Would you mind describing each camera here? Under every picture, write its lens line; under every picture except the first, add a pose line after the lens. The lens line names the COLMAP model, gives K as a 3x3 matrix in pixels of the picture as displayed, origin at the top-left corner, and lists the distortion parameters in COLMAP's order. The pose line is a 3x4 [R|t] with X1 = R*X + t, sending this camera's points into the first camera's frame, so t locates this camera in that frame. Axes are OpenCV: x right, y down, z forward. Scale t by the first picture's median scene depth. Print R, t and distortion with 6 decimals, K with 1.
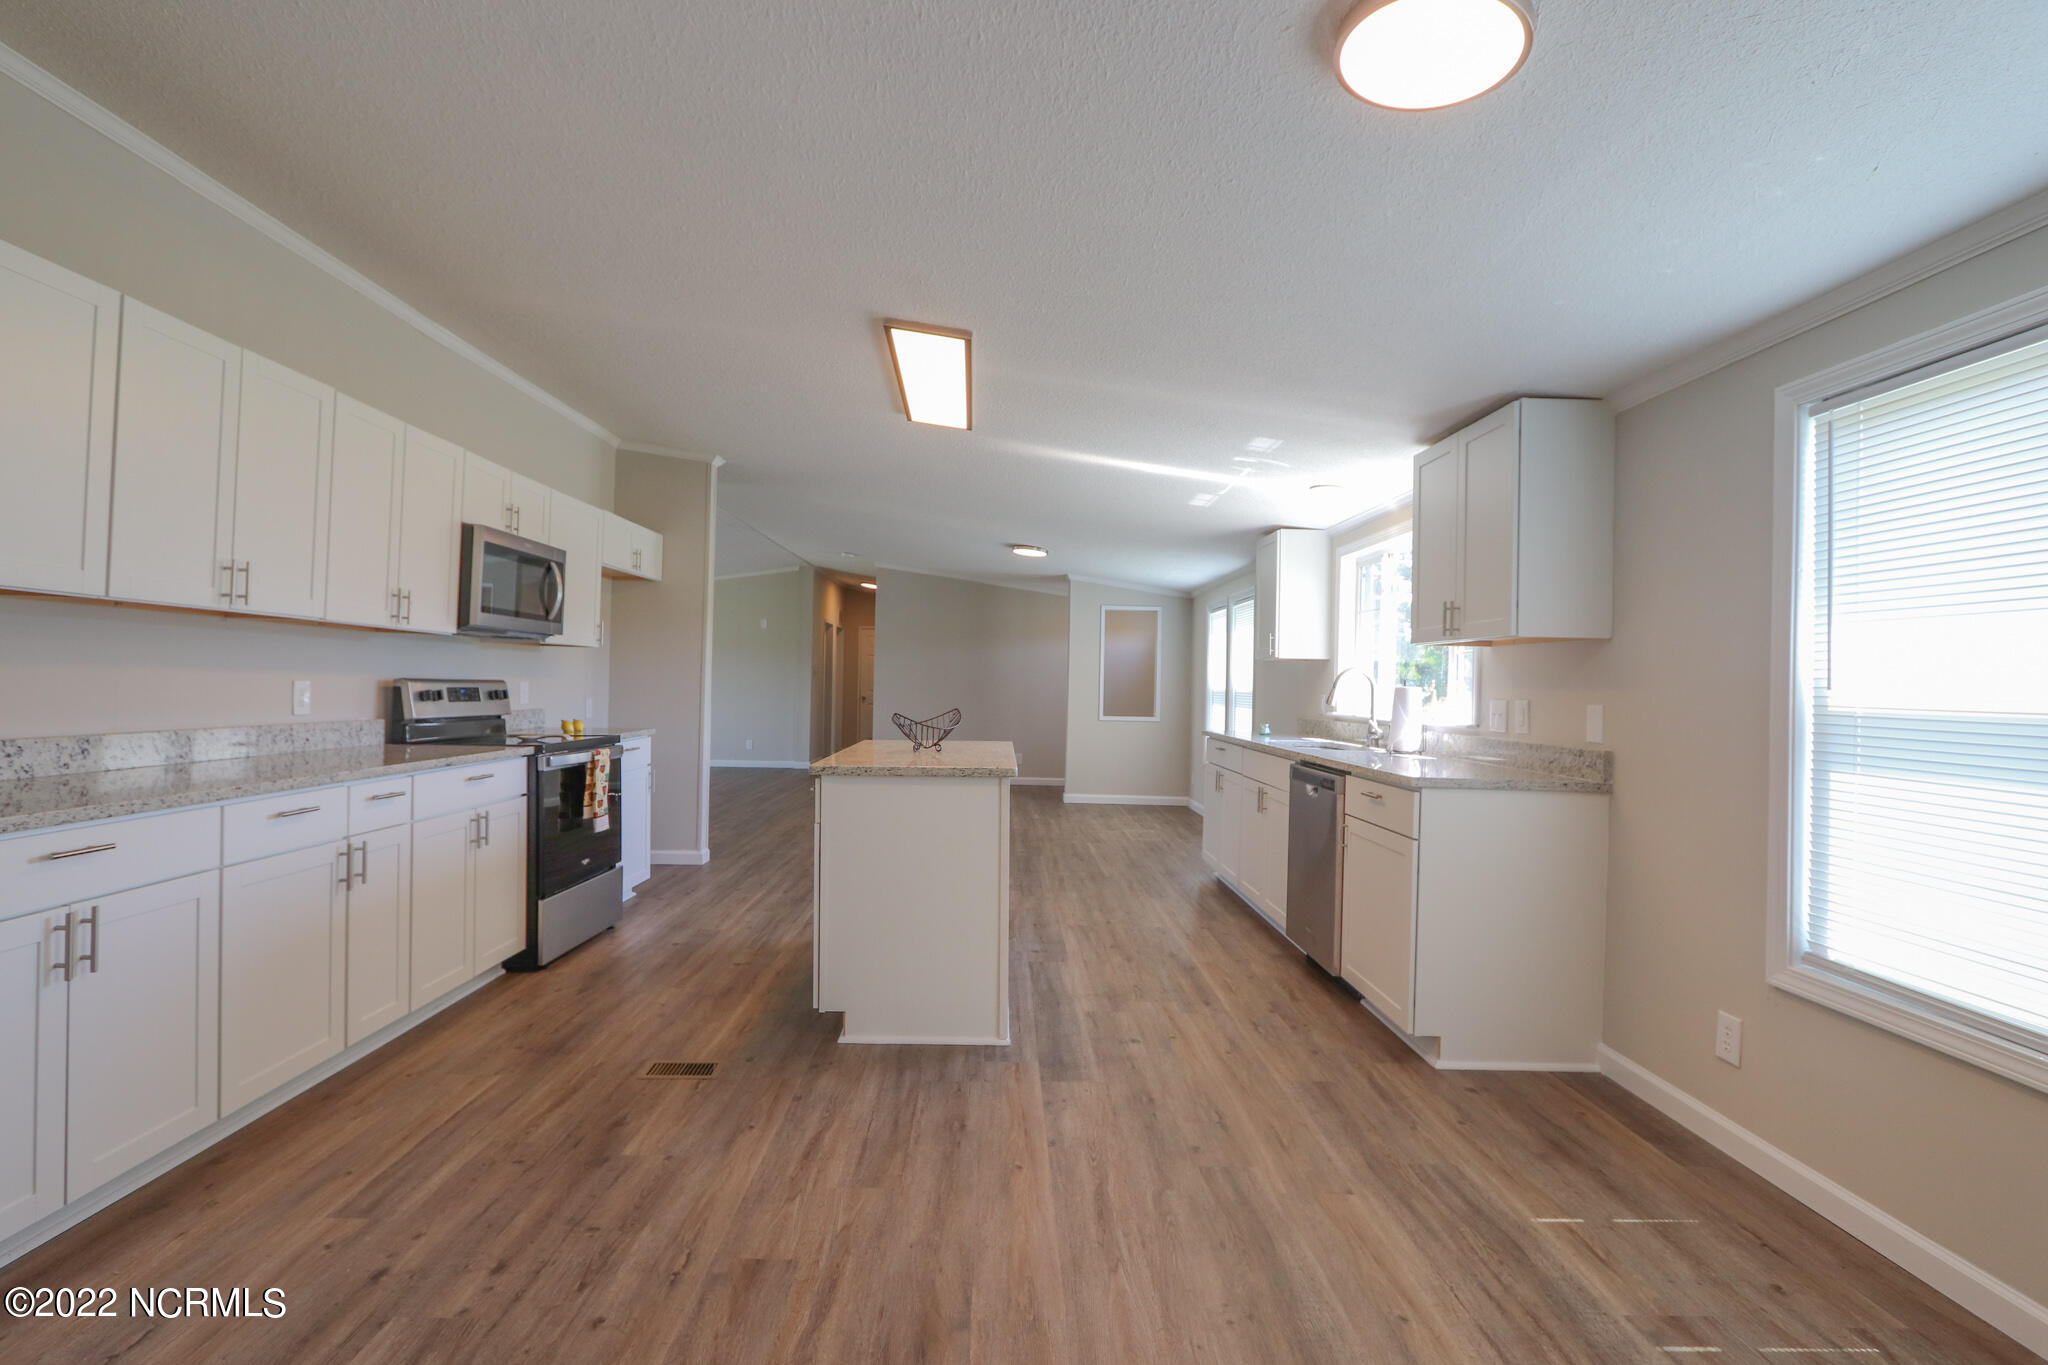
lens RADIAL K [[934.4, 0, 1032.7], [0, 934.4, 674.4], [0, 0, 1]] dist [-0.024304, 0.003569]
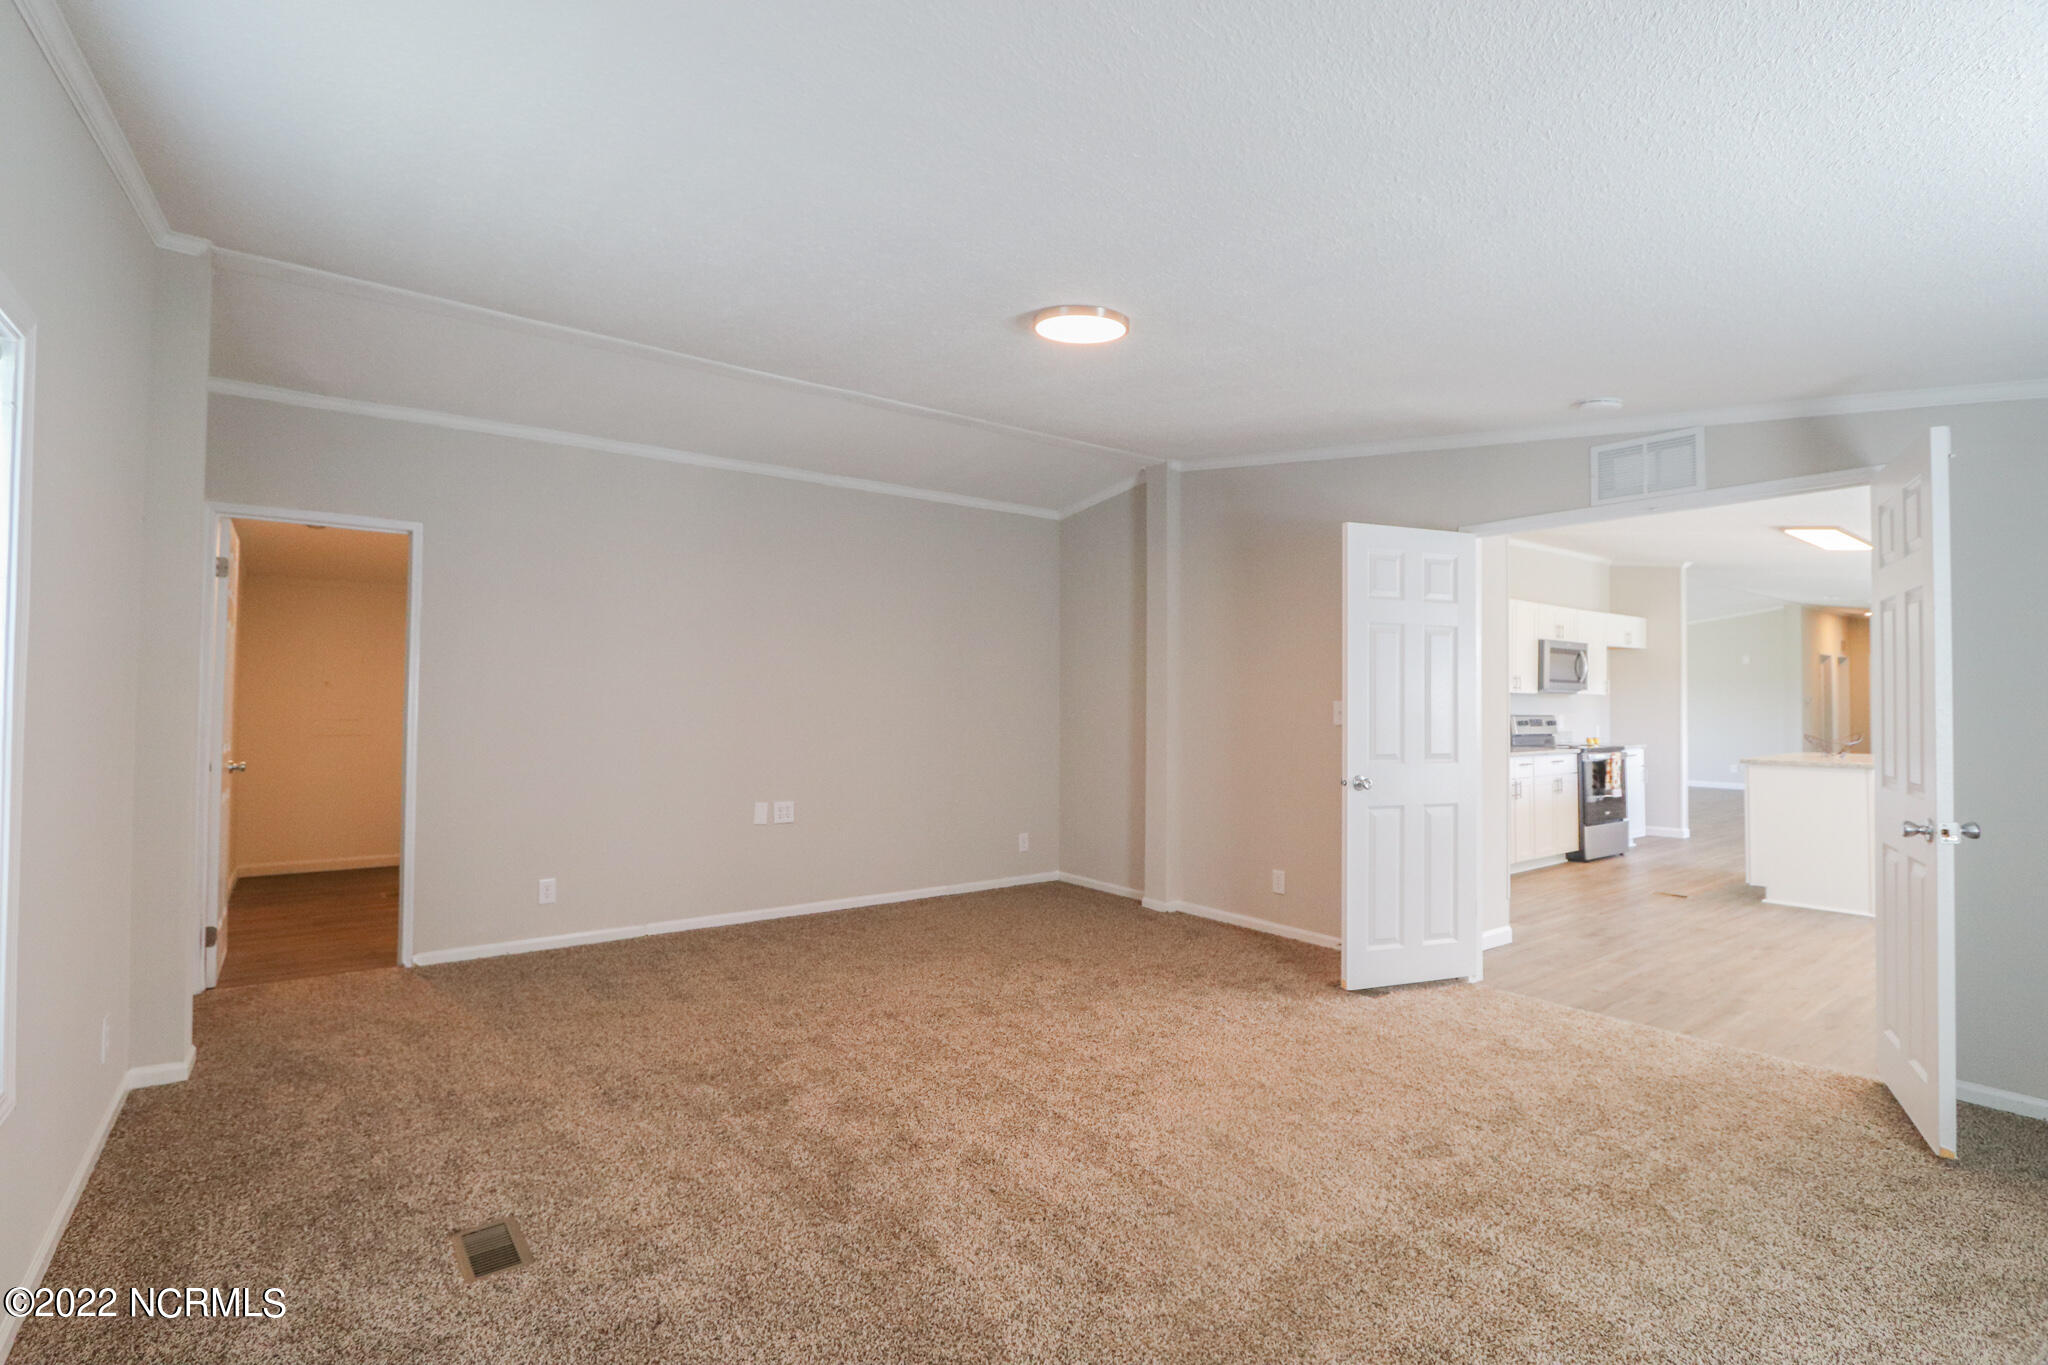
lens RADIAL K [[934.4, 0, 974.9], [0, 934.4, 681.3], [0, 0, 1]] dist [-0.024304, 0.003569]
pose [[0.543668, -0.030482, -0.838747, 0.380908], [0.009463, 0.999499, -0.030190, -0.018127], [0.839247, 0.008476, 0.543684, -1.045391]]
